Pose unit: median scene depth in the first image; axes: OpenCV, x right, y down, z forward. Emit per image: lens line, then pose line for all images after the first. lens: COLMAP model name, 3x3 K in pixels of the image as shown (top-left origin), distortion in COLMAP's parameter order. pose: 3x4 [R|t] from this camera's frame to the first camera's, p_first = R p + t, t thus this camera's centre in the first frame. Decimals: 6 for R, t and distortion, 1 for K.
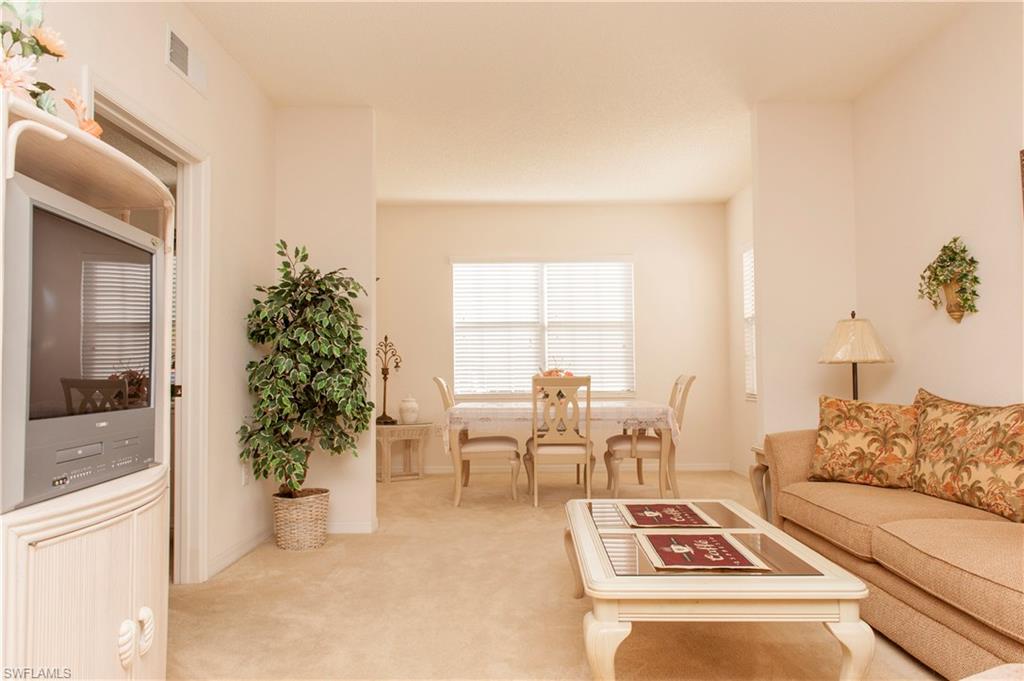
lens RADIAL K [[685.0, 0, 512.0], [0, 685.0, 348.9], [0, 0, 1]] dist [0.004848, -0.005707]
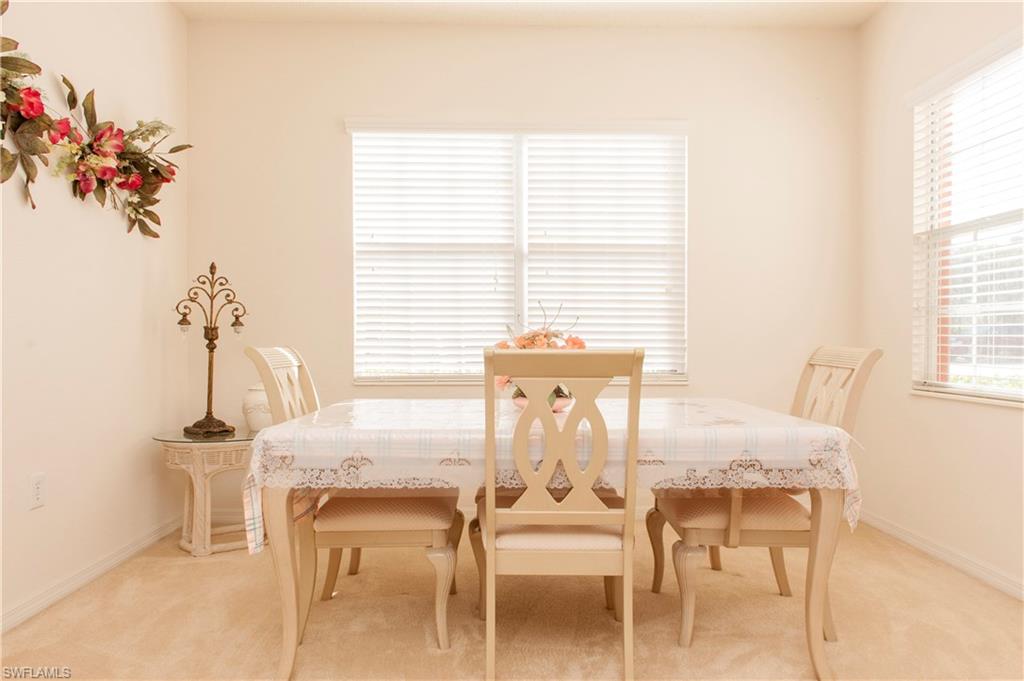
lens RADIAL K [[685.0, 0, 512.0], [0, 685.0, 348.9], [0, 0, 1]] dist [0.004848, -0.005707]
pose [[0.999644, 0.007869, 0.025509, 0.052707], [-0.009172, 0.998637, 0.051380, 0.031423], [-0.025070, -0.051595, 0.998353, 0.926291]]
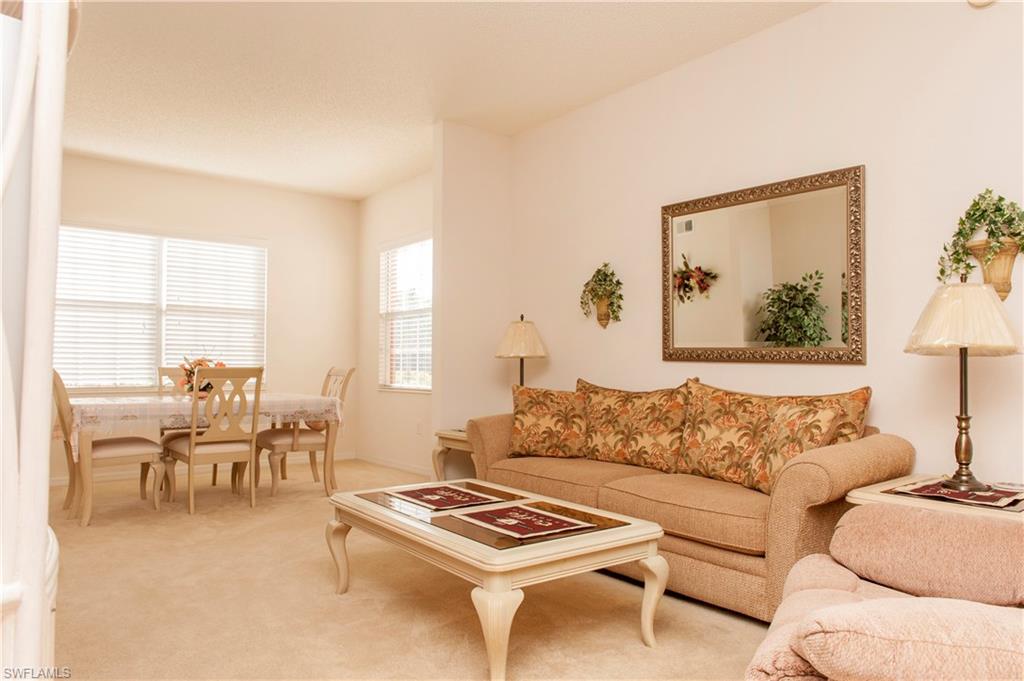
lens RADIAL K [[685.0, 0, 512.0], [0, 685.0, 348.9], [0, 0, 1]] dist [0.004848, -0.005707]
pose [[0.788172, 0.024903, 0.614951, -0.279343], [-0.031548, 0.999502, -0.000042, 0.006118], [-0.614646, -0.019367, 0.788565, 0.074353]]
